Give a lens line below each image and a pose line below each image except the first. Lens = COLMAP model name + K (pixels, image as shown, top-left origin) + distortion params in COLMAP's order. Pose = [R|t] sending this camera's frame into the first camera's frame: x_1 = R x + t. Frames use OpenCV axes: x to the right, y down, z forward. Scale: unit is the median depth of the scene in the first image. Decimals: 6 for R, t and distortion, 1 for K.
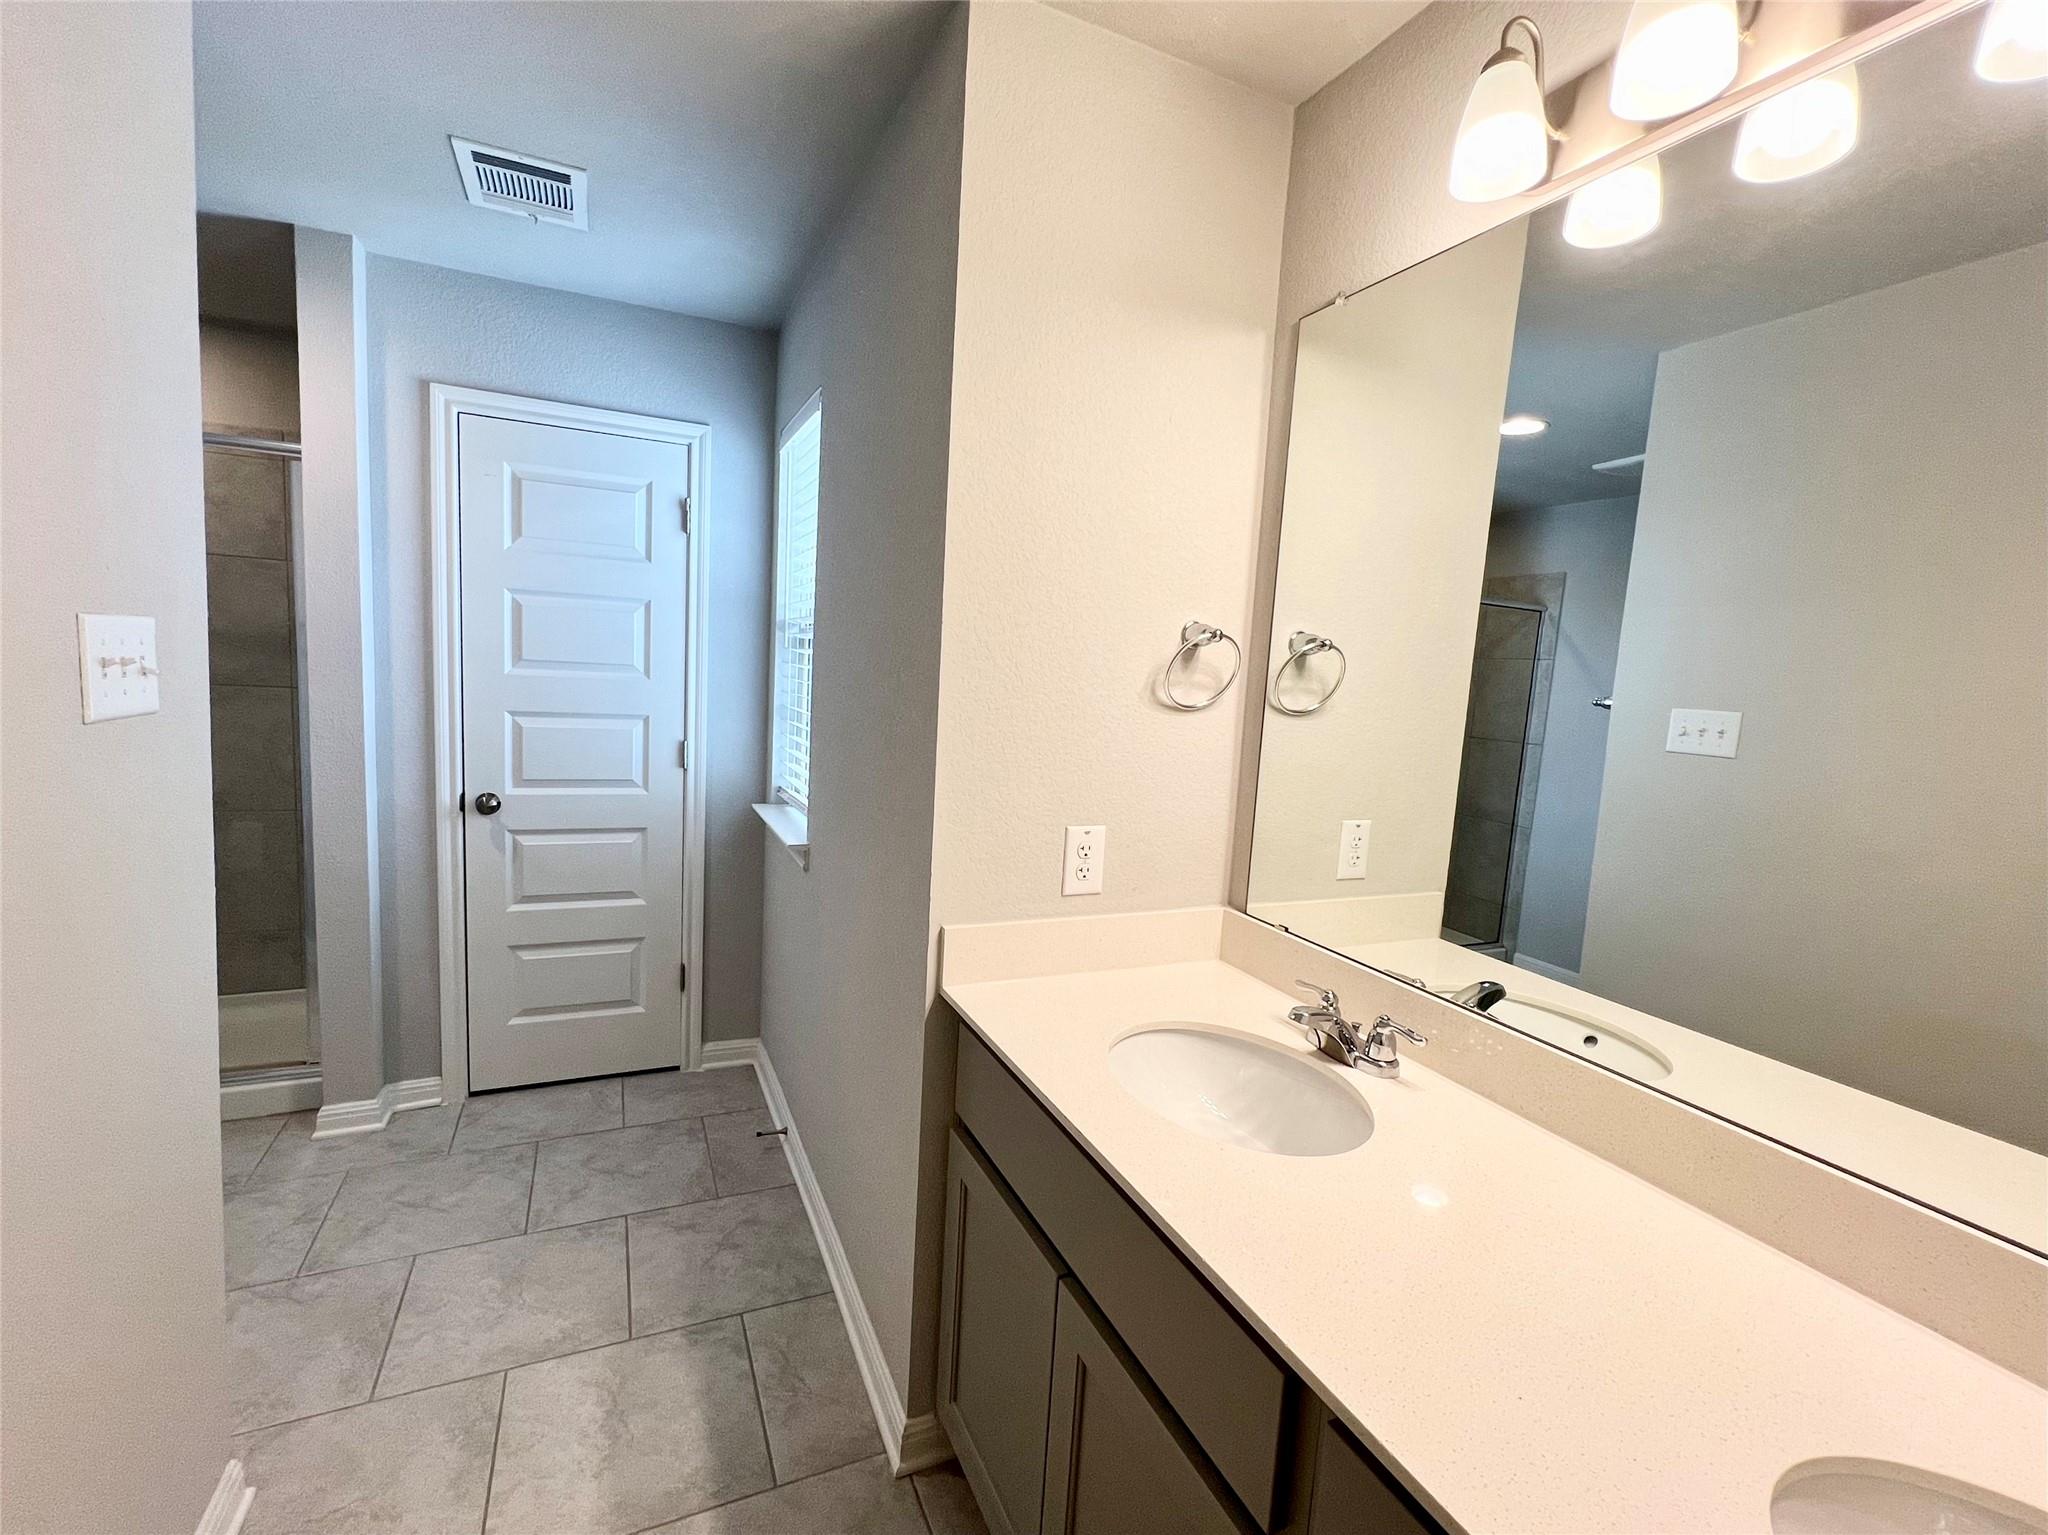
lens RADIAL K [[859.9, 0, 1020.2], [0, 859.9, 763.8], [0, 0, 1]] dist [-0.002218, -0.000047]
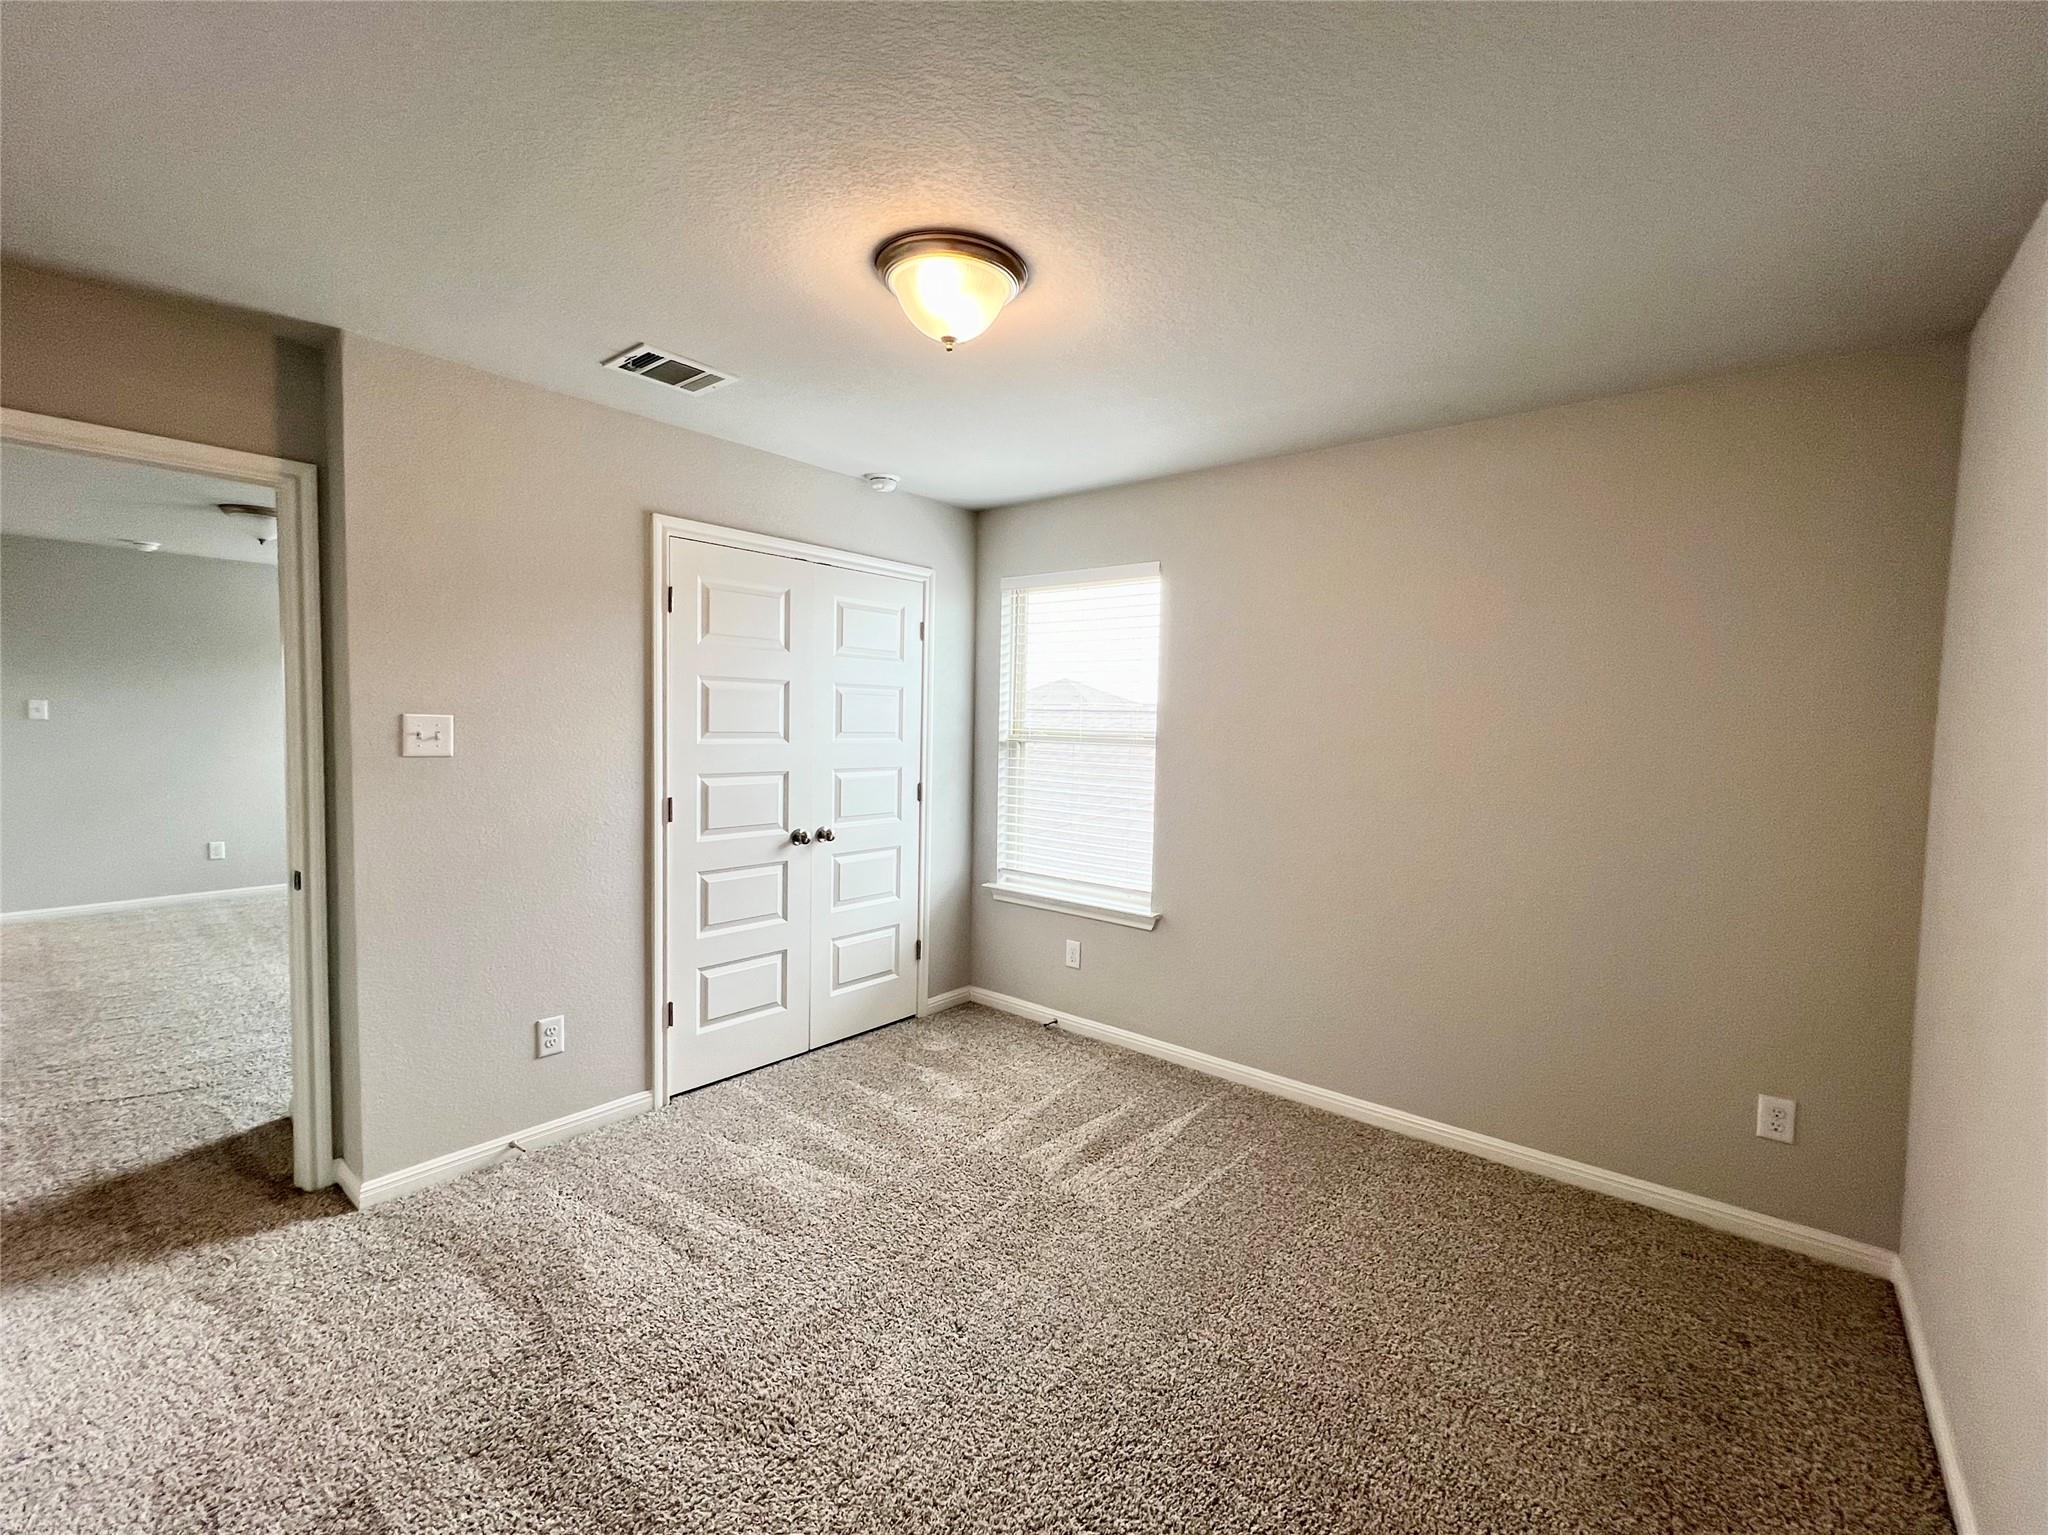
lens RADIAL K [[859.9, 0, 1020.2], [0, 859.9, 763.8], [0, 0, 1]] dist [-0.002218, -0.000047]
pose [[0.910825, -0.067783, 0.407190, -0.684420], [0.084791, 0.996113, -0.023849, -0.006893], [-0.403991, 0.056248, 0.913032, -0.325572]]
